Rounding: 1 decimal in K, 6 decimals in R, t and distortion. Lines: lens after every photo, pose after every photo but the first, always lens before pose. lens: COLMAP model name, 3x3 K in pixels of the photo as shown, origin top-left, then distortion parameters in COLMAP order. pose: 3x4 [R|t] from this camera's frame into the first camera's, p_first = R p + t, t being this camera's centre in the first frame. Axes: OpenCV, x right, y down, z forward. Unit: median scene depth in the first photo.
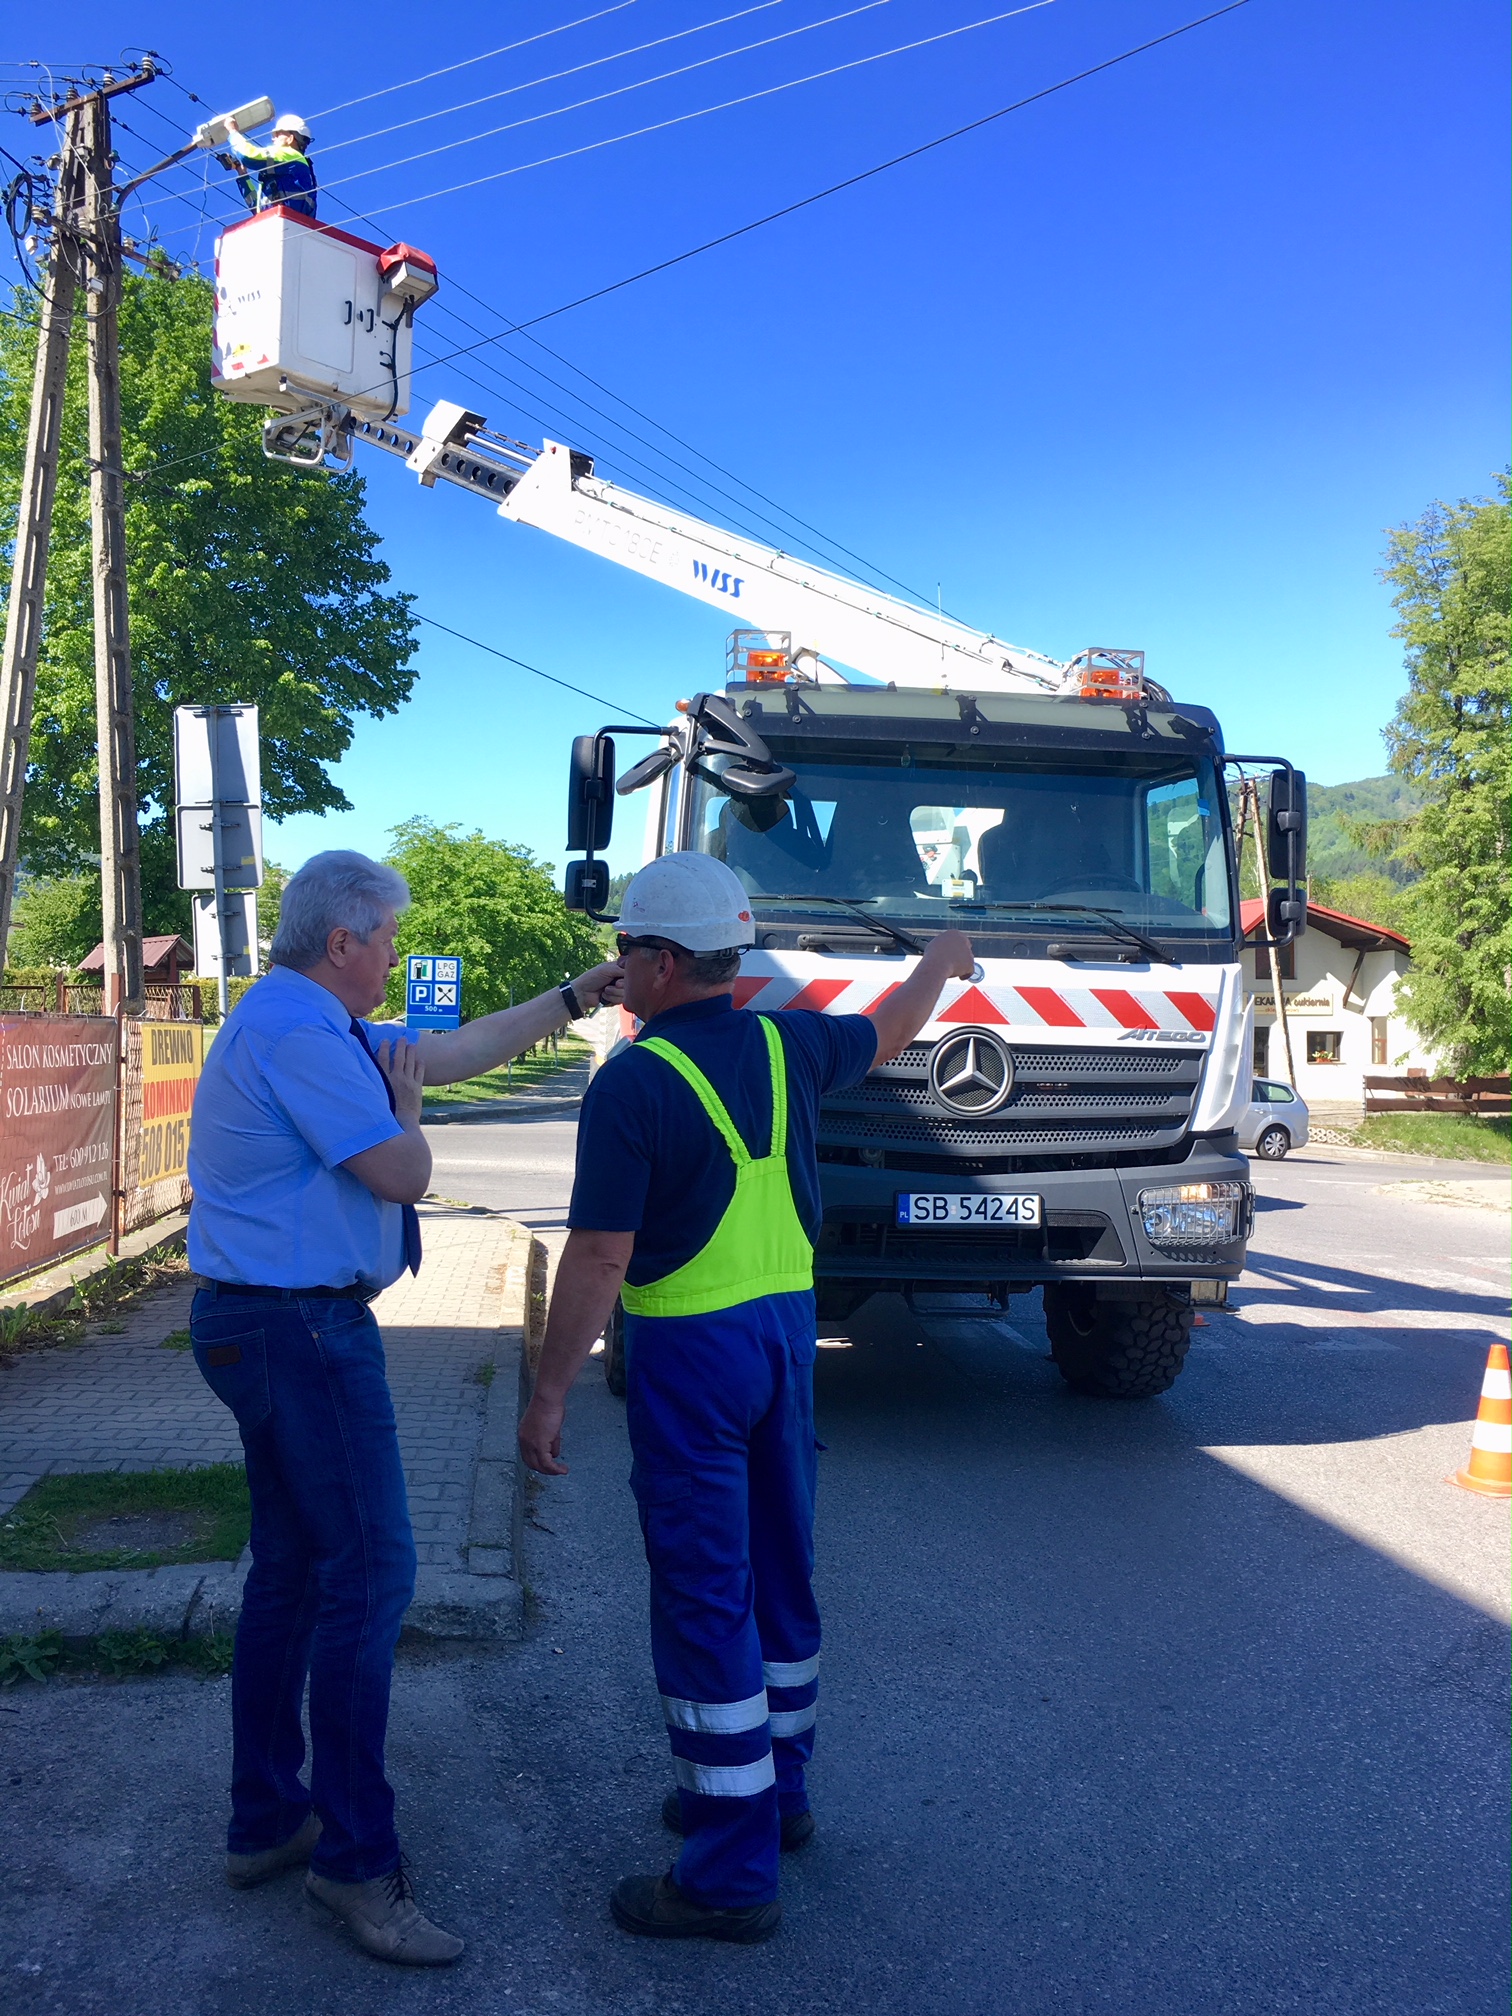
lens RADIAL K [[1754.6, 0, 755.0], [0, 1754.6, 1004.4], [0, 0, 1]] dist [0.081098, -0.113663]
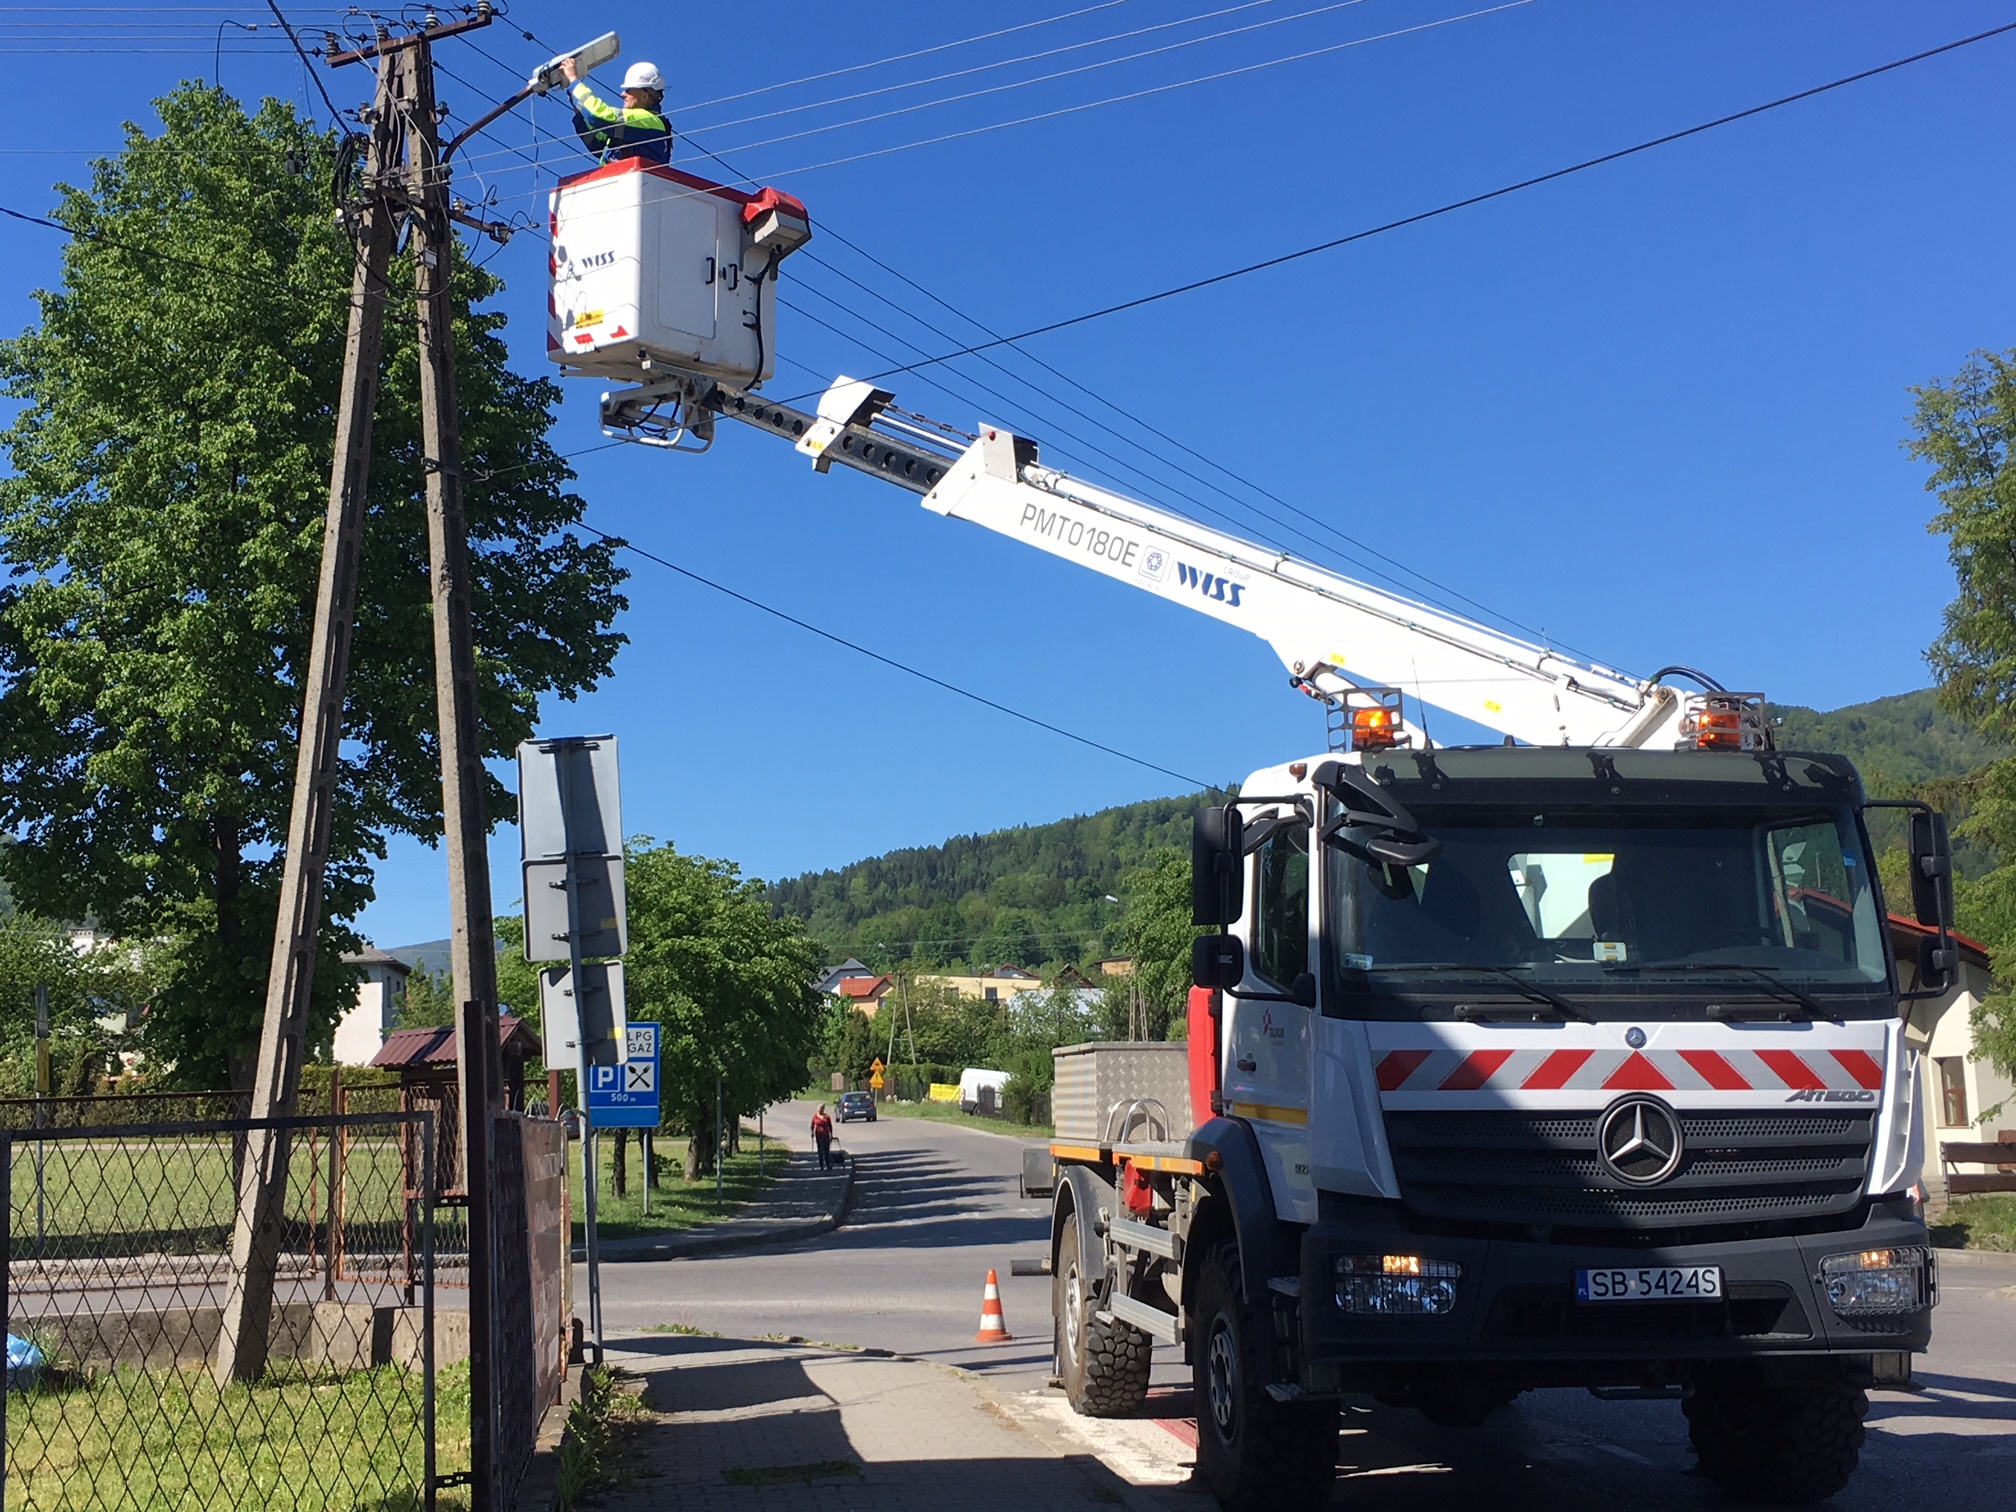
lens RADIAL K [[2643.7, 0, 1010.8], [0, 2643.7, 764.3], [0, 0, 1]] dist [0.049975, 0.000000]
pose [[0.999225, -0.037613, 0.011567, -0.126299], [0.038697, 0.992579, -0.115276, -0.006687], [-0.007145, 0.115634, 0.993266, -0.259542]]
